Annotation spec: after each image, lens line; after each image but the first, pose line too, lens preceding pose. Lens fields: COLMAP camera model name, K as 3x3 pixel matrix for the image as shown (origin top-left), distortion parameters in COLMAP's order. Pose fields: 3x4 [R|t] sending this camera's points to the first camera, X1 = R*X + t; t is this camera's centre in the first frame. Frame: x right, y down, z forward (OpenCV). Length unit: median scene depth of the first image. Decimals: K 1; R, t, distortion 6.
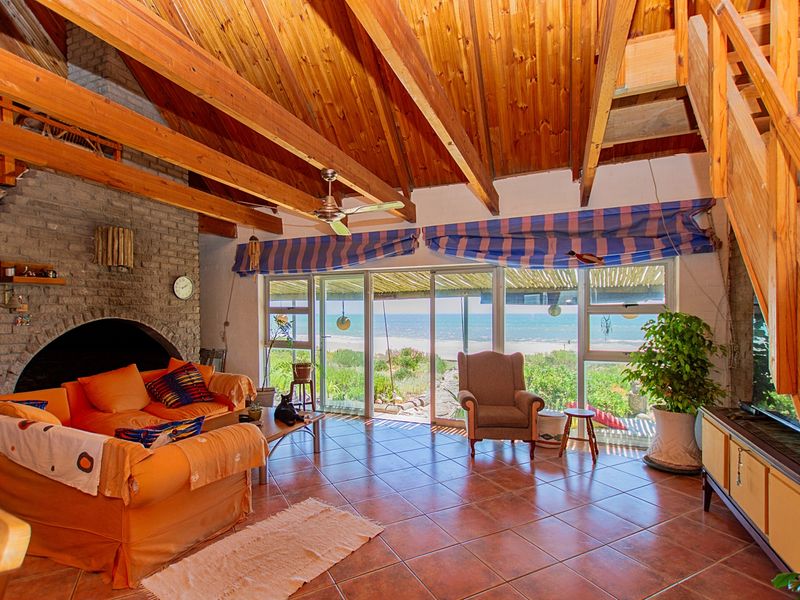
lens RADIAL K [[392.0, 0, 399.4], [0, 392.0, 313.6], [0, 0, 1]] dist [0.000681, 0.000038]
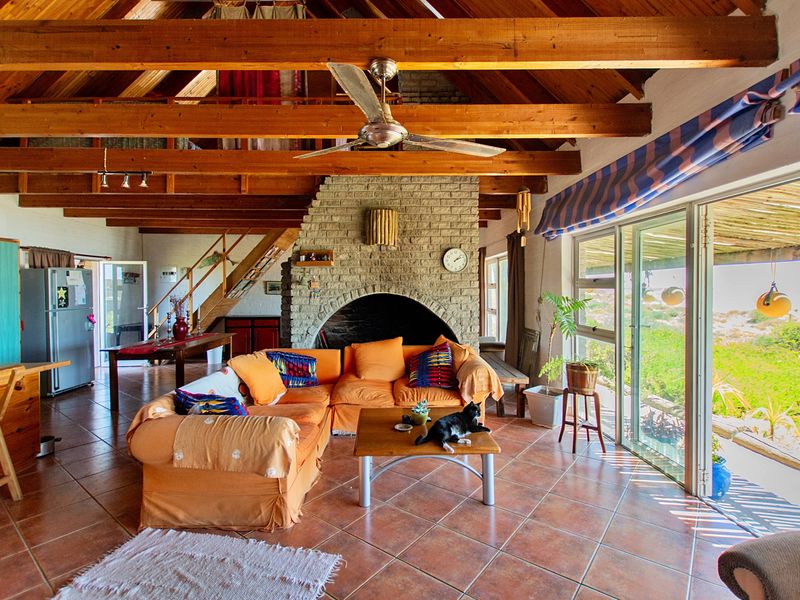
lens RADIAL K [[413.6, 0, 395.3], [0, 413.6, 286.2], [0, 0, 1]] dist [0.001789, 0.000321]
pose [[0.392258, -0.009273, -0.919808, 0.316316], [0.007118, 0.999950, -0.007045, 0.000757], [0.919828, -0.003783, 0.392305, 0.526068]]
